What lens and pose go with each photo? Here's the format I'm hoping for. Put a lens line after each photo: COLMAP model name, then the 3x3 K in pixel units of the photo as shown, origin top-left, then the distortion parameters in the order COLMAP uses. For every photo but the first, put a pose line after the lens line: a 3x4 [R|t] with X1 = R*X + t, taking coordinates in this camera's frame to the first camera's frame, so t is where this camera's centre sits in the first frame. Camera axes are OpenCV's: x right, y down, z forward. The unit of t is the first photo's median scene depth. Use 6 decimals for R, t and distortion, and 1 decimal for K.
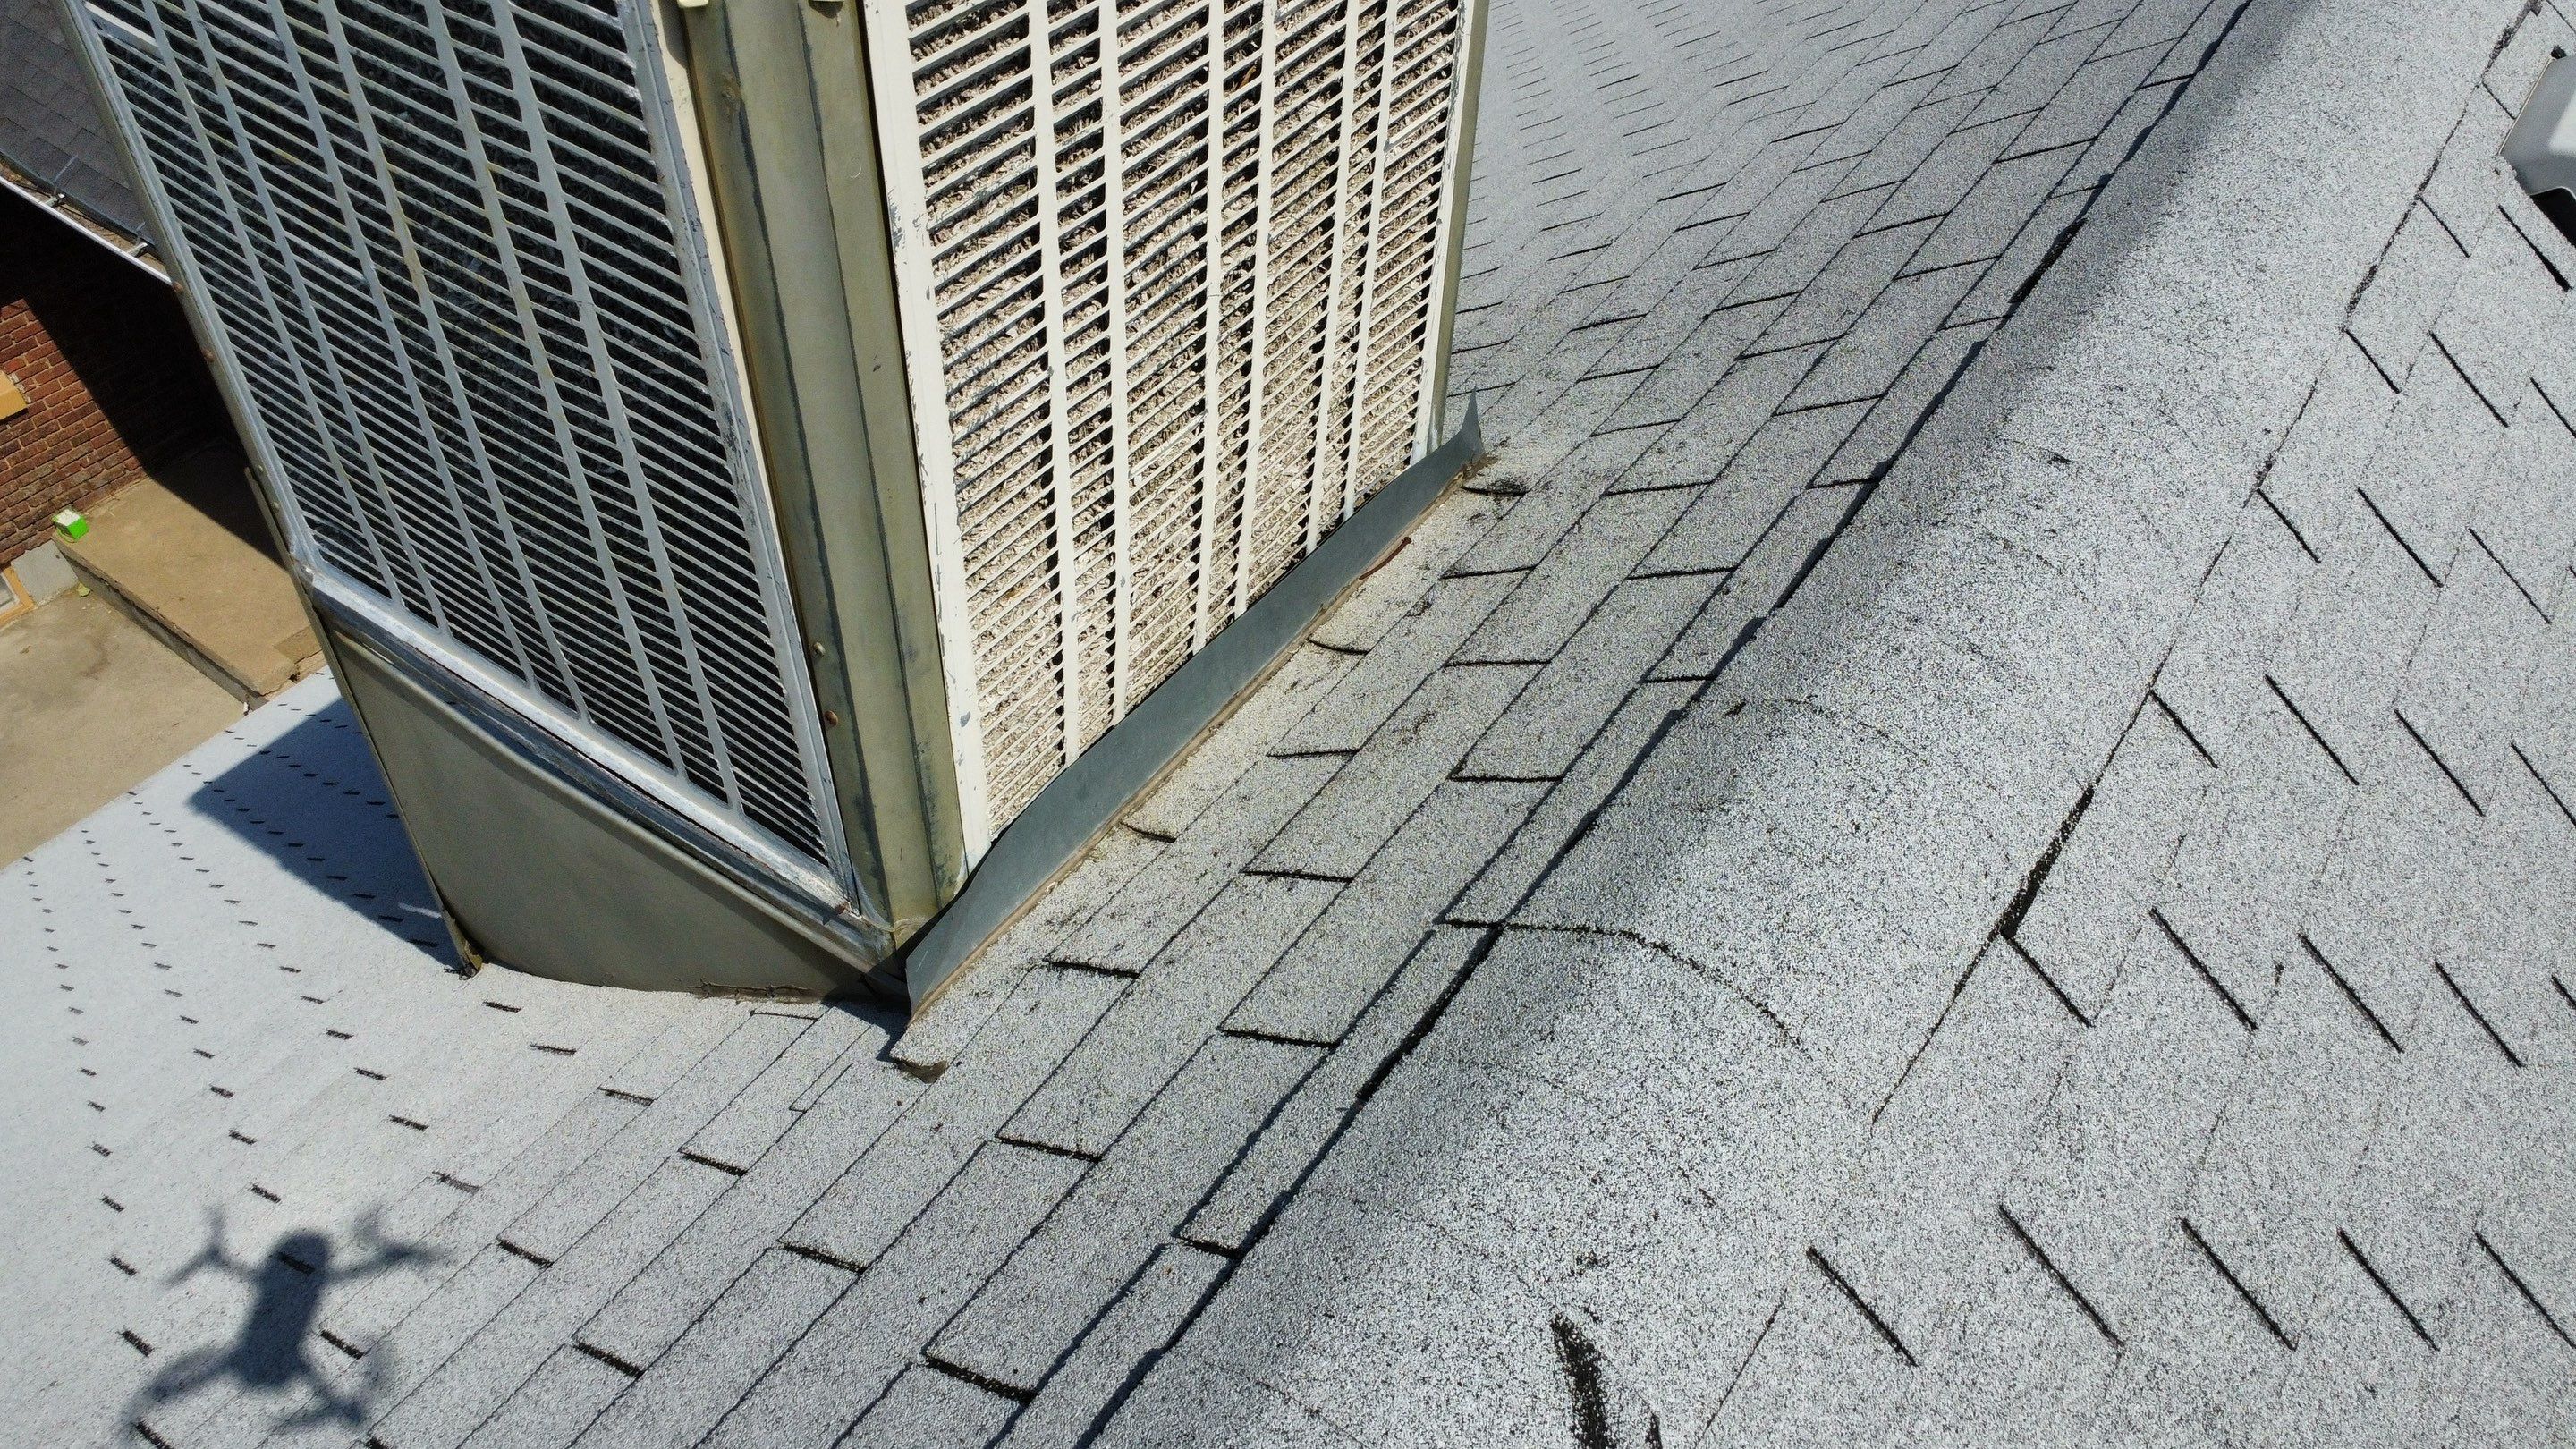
lens RADIAL K [[1922.4, 0, 1286.5], [0, 1922.4, 732.1], [0, 0, 1]] dist [0.008249, -0.008727]
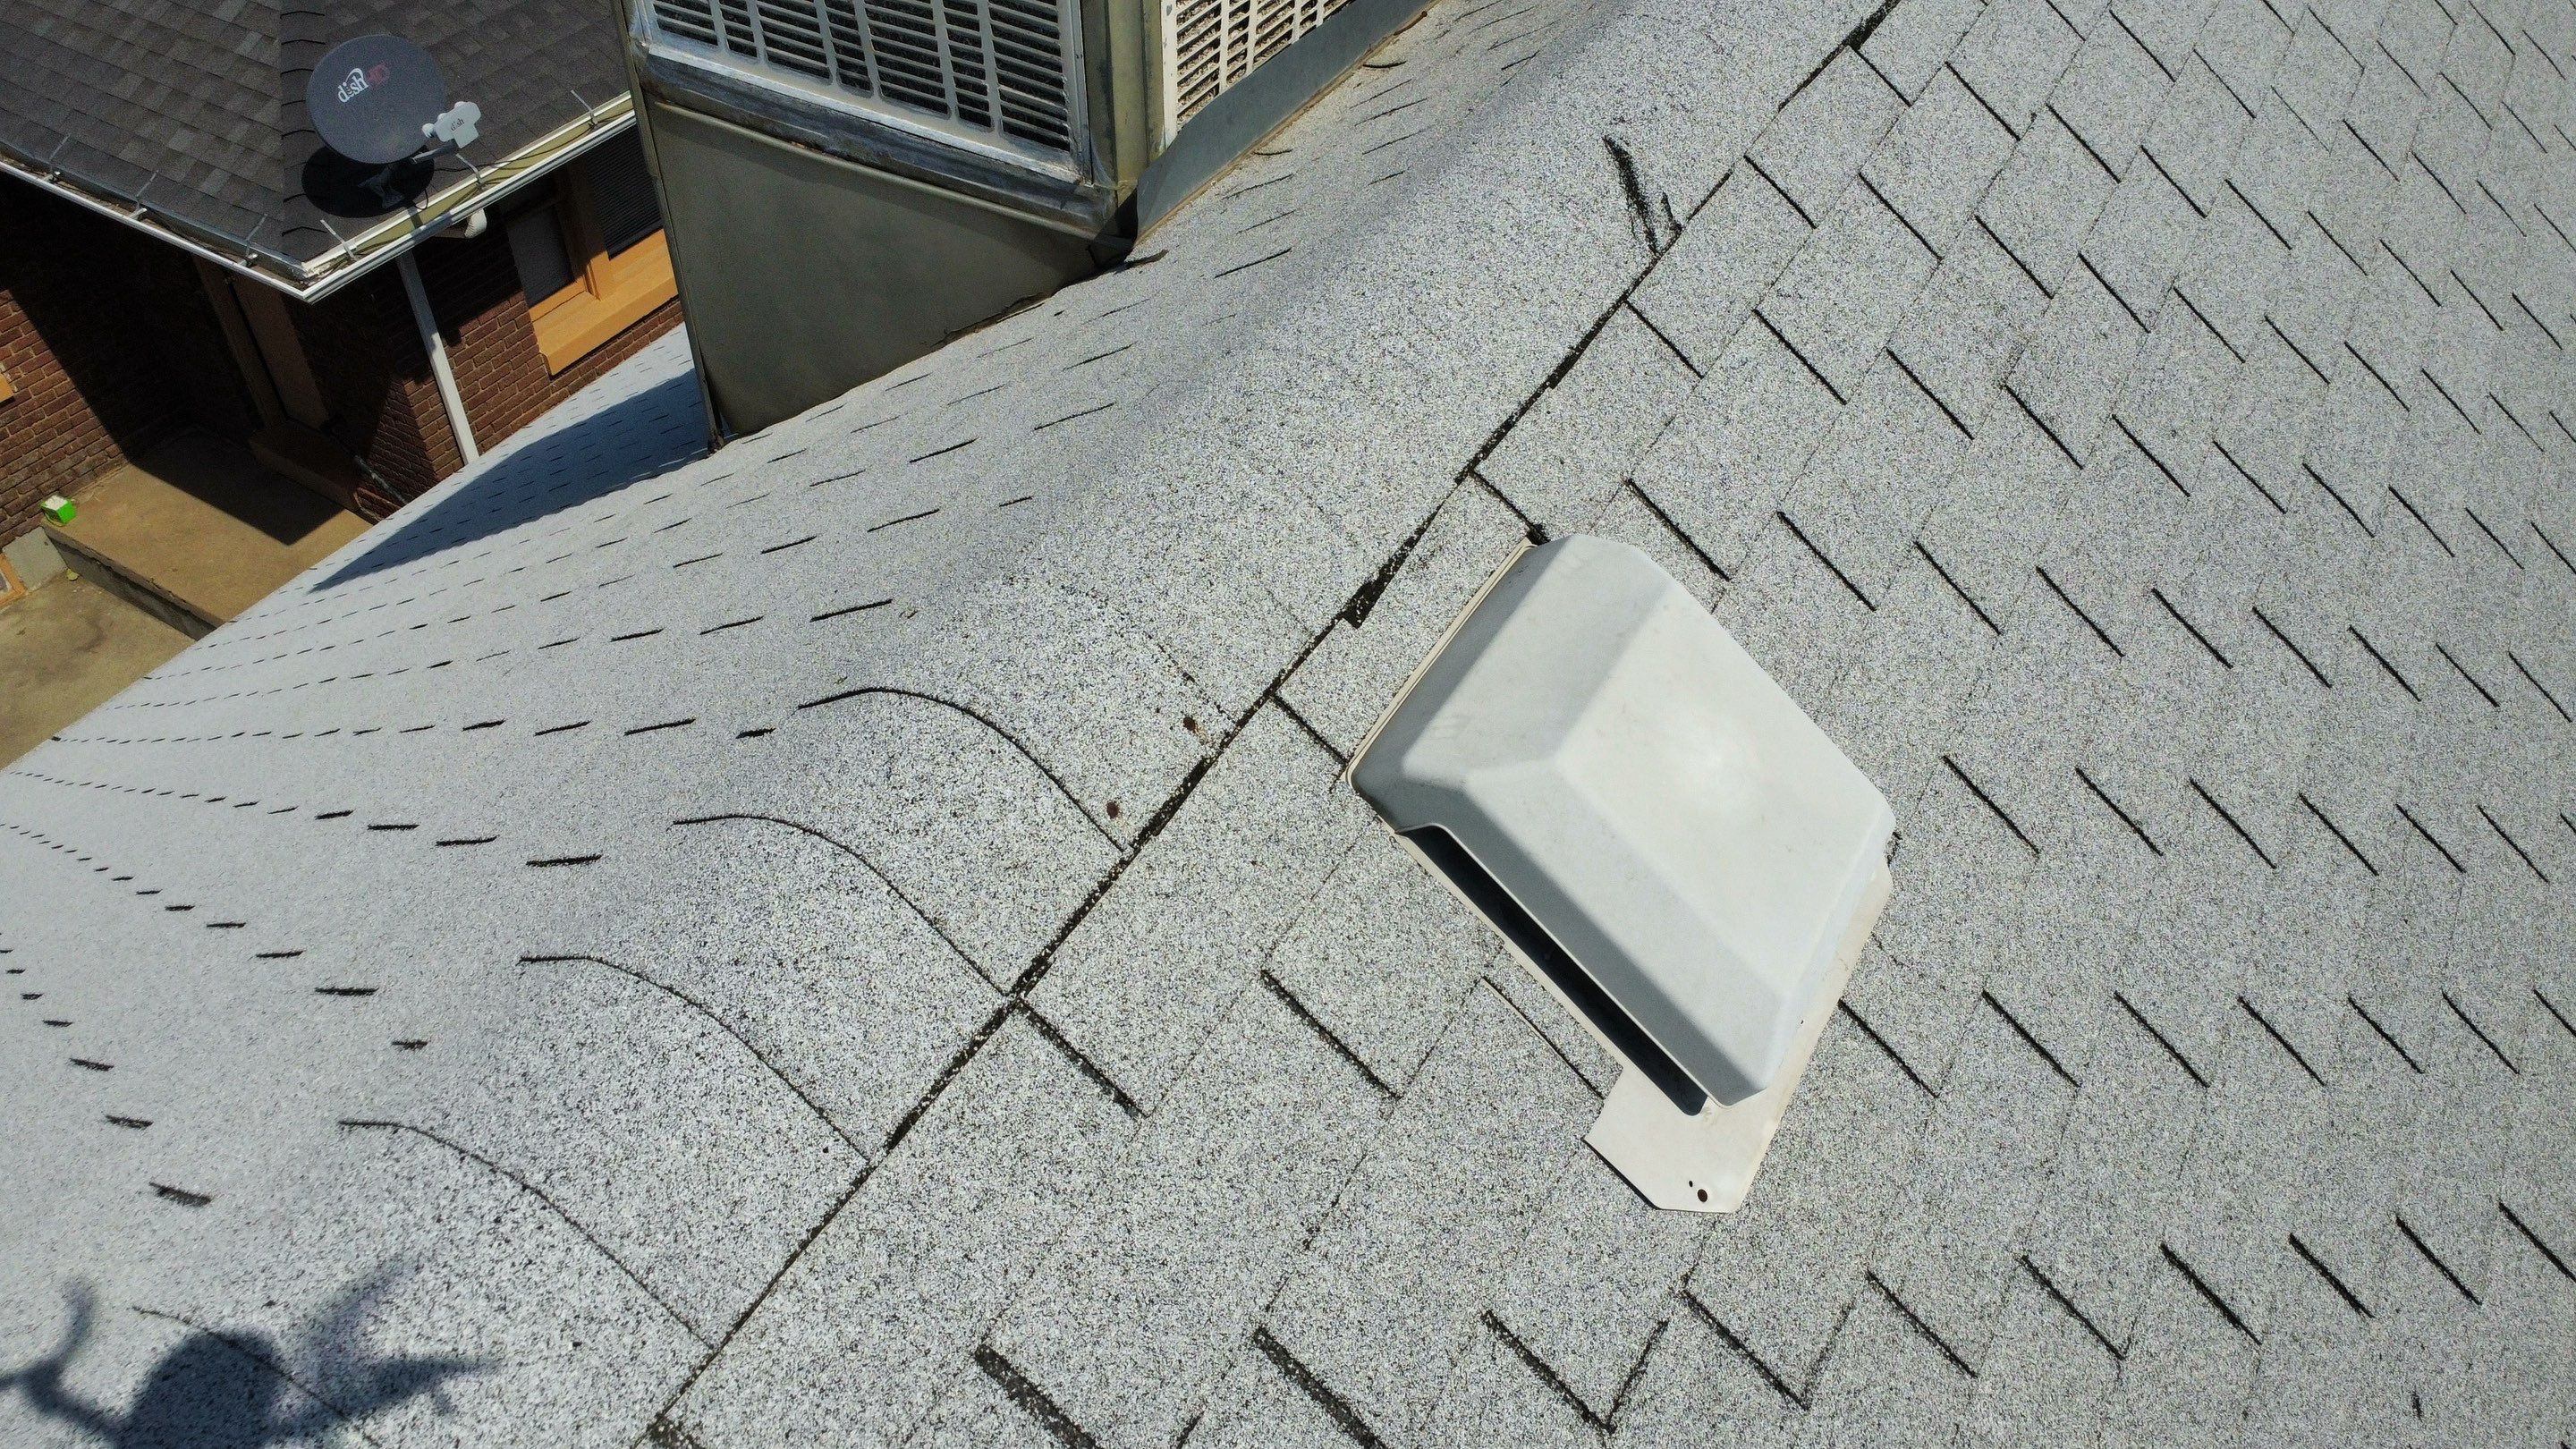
lens RADIAL K [[1922.4, 0, 1287.4], [0, 1922.4, 721.4], [0, 0, 1]] dist [0.008249, -0.008727]
pose [[0.996569, -0.069370, 0.045134, -0.029861], [0.070532, 0.997204, -0.024685, 0.097608], [-0.043296, 0.027784, 0.998676, -0.081296]]
